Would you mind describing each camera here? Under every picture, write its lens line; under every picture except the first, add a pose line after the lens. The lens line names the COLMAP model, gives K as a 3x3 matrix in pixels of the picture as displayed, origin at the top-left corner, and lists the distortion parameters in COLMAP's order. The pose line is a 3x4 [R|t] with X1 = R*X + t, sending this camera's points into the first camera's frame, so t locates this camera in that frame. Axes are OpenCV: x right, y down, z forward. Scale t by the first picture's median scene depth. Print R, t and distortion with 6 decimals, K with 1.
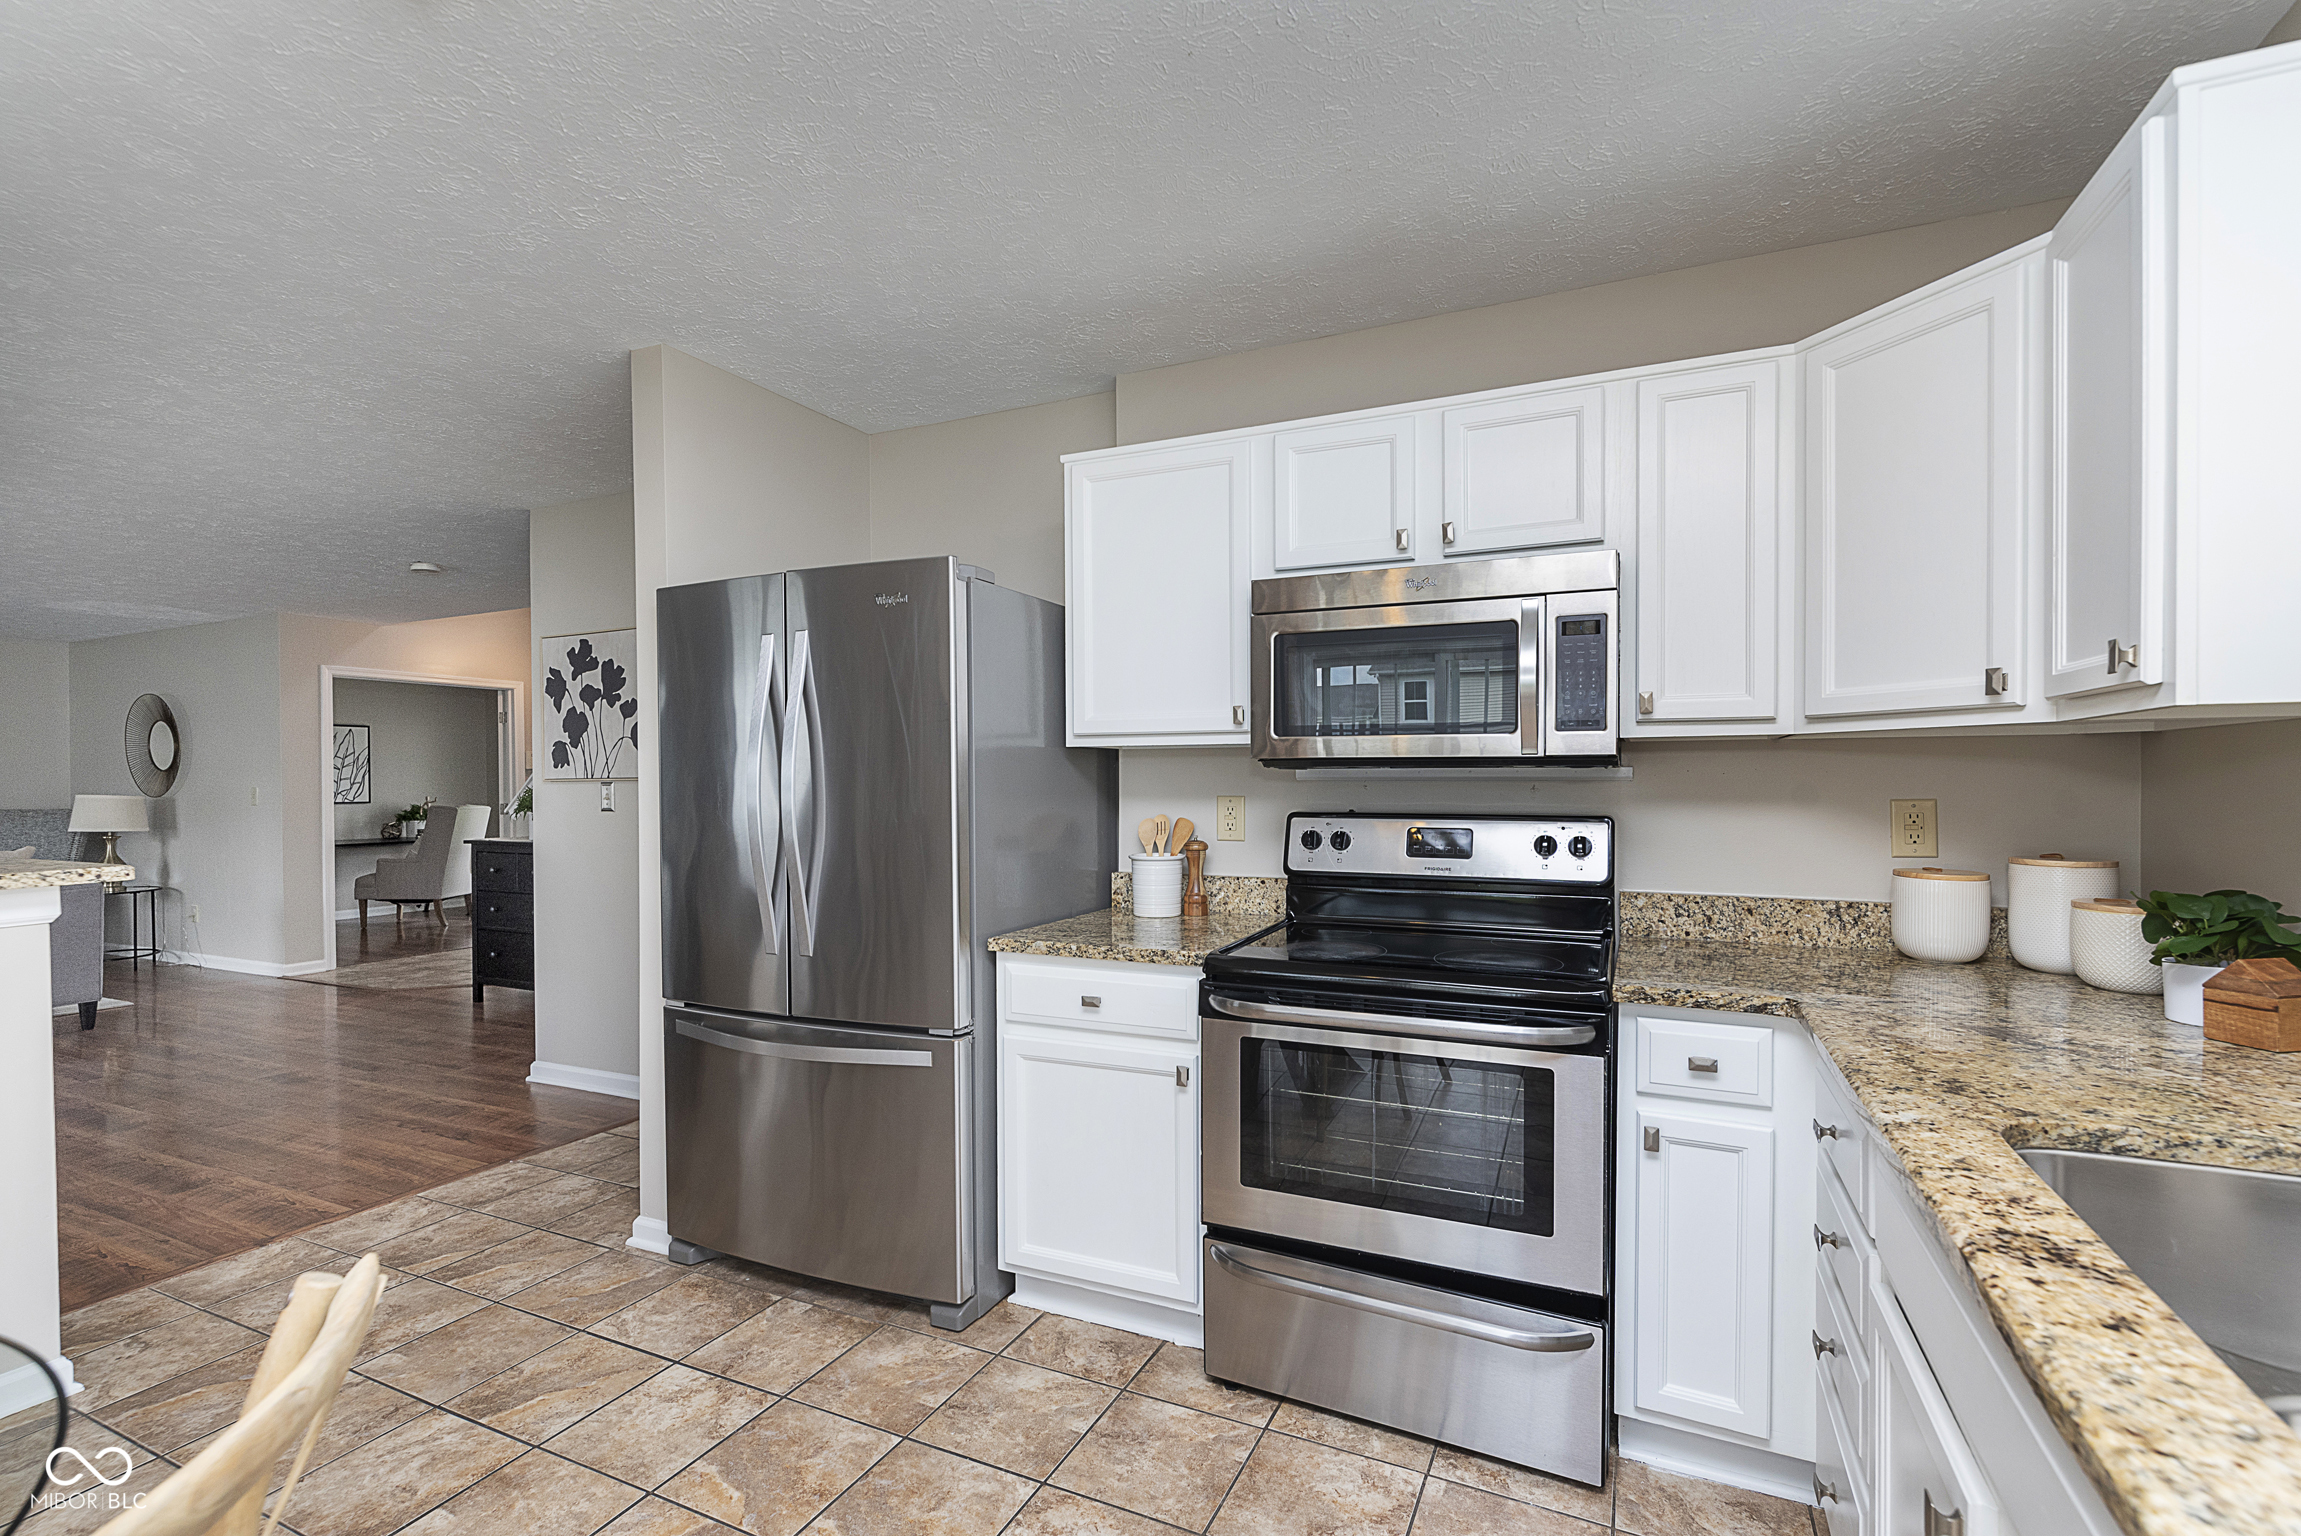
lens RADIAL K [[1015.4, 0, 1208.8], [0, 1015.4, 799.0], [0, 0, 1]] dist [-0.002094, -0.000347]
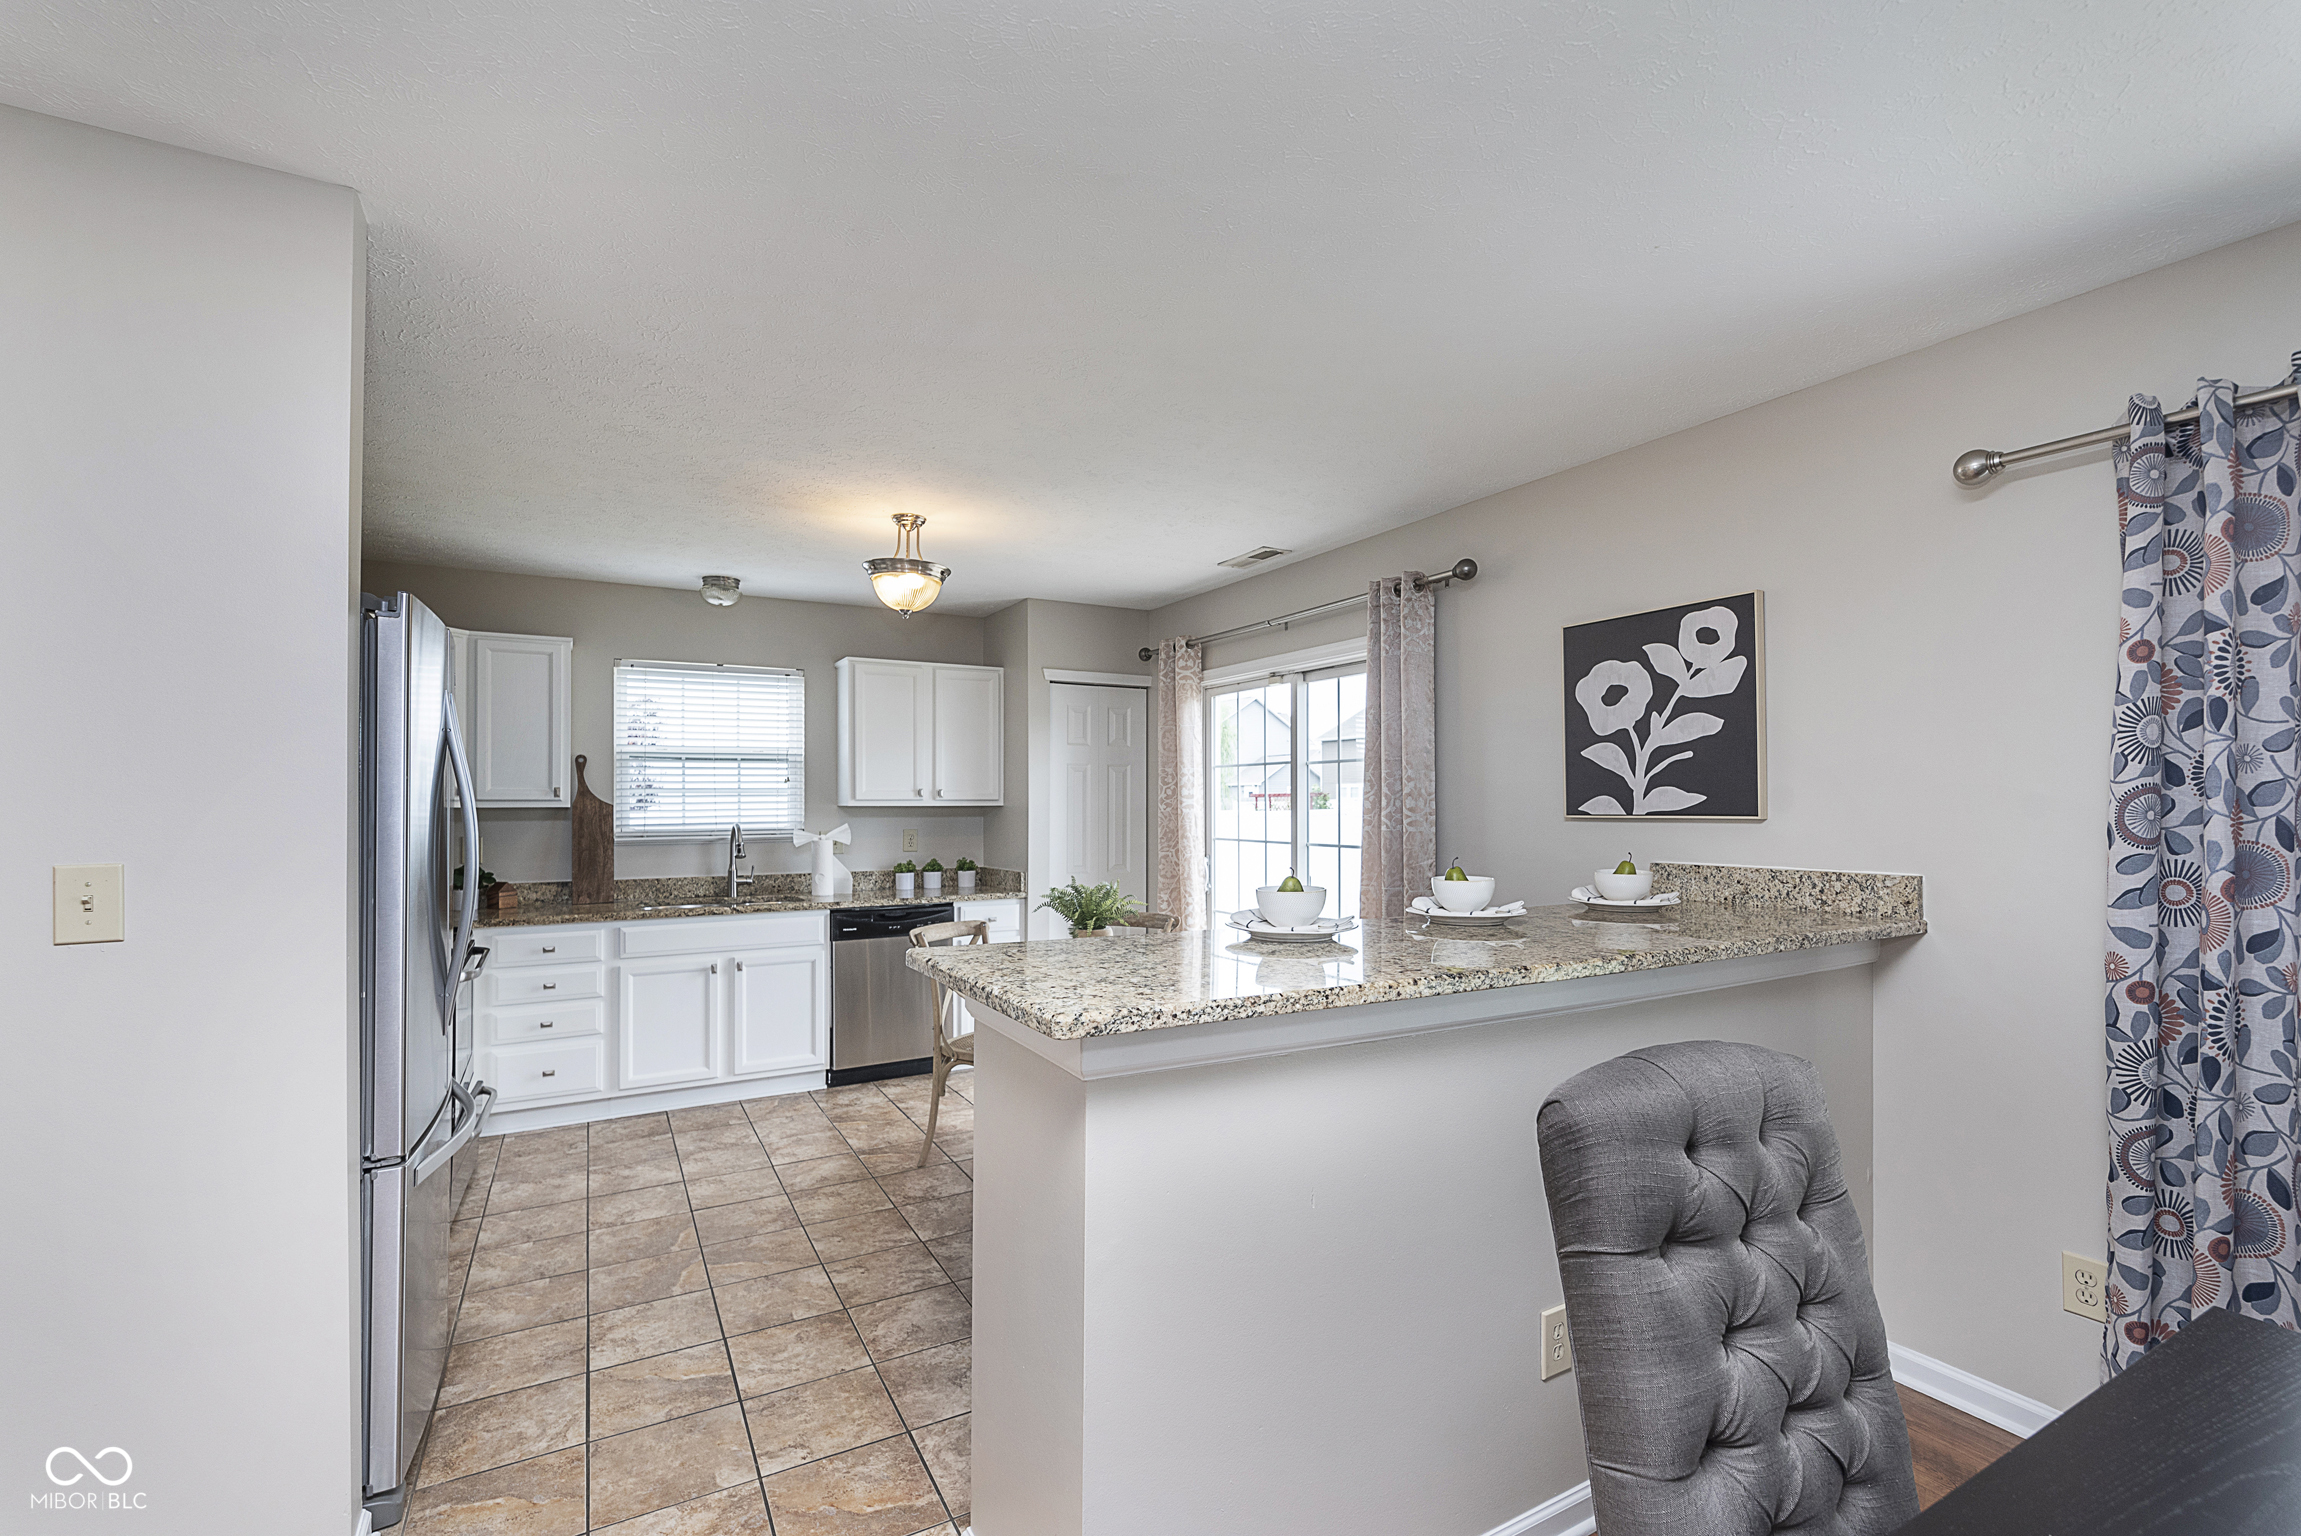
lens RADIAL K [[1015.4, 0, 1147.2], [0, 1015.4, 795.6], [0, 0, 1]] dist [-0.002094, -0.000347]
pose [[-0.793784, 0.011111, 0.608098, -1.606163], [0.019796, 0.999775, 0.007574, -0.064636], [-0.607877, 0.018050, -0.793826, 1.423538]]
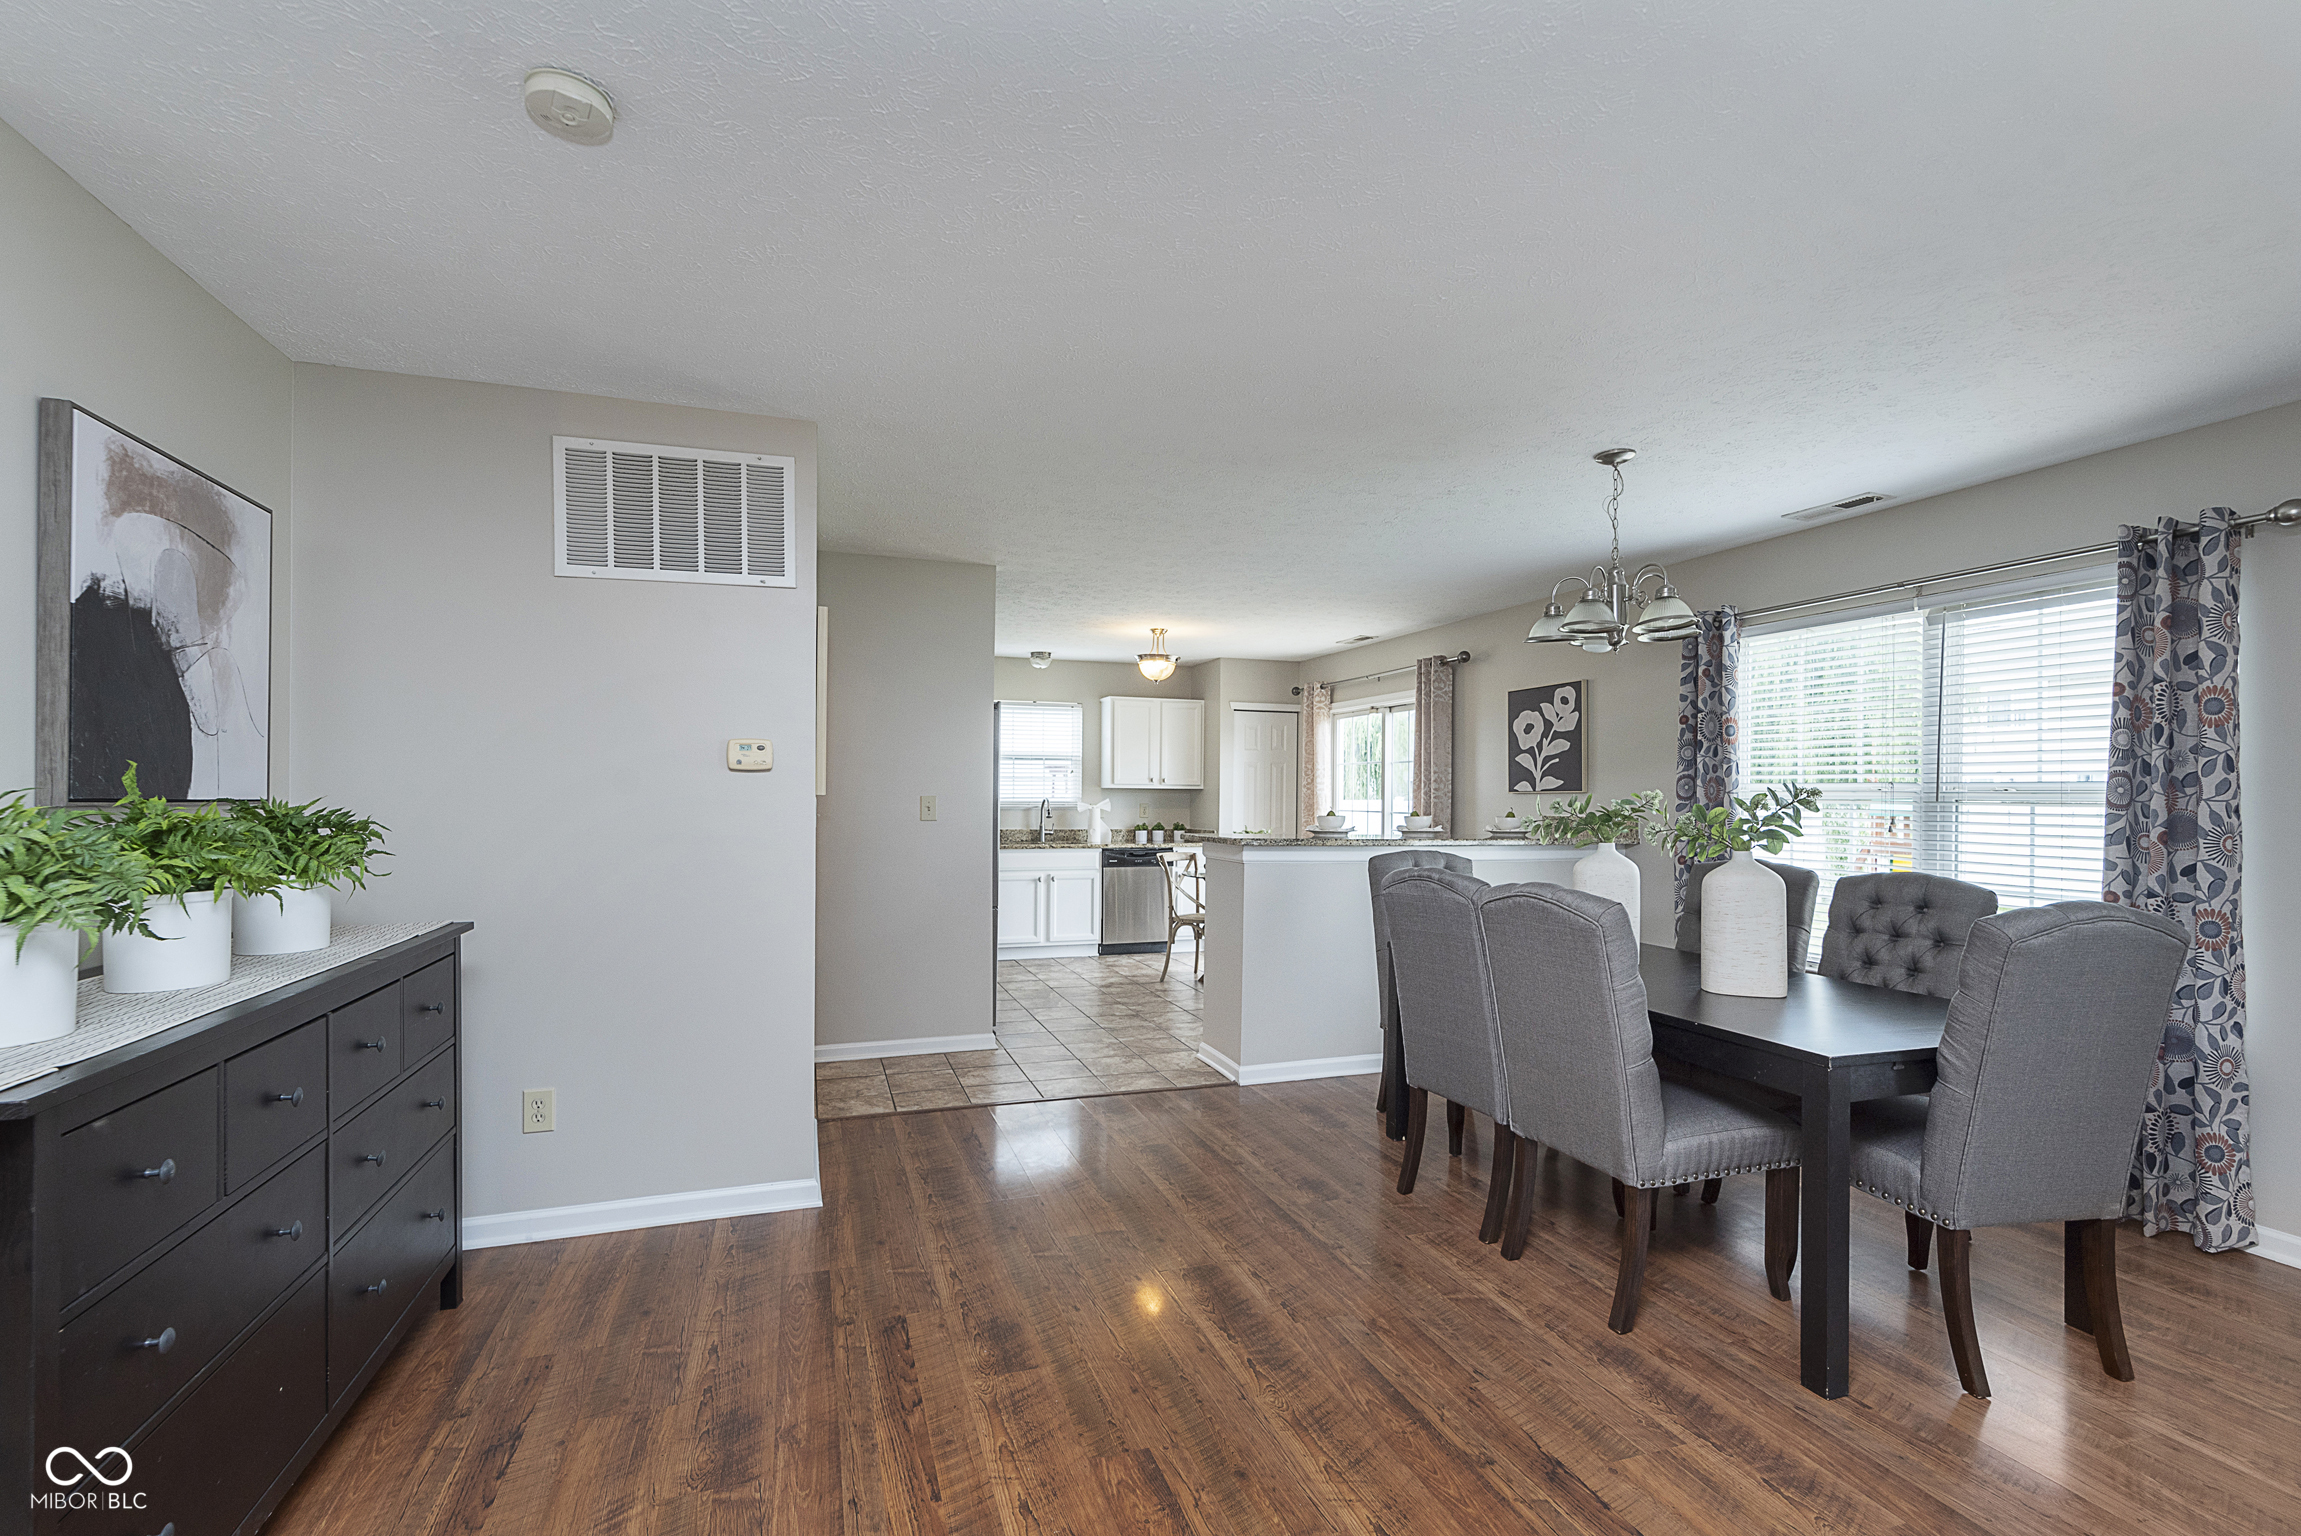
lens RADIAL K [[1015.4, 0, 1117.1], [0, 1015.4, 797.8], [0, 0, 1]] dist [-0.002094, -0.000347]
pose [[-0.650765, -0.000587, 0.759279, -2.528097], [0.012991, 0.999845, 0.011907, -0.044582], [-0.759168, 0.017612, -0.650656, 2.419331]]
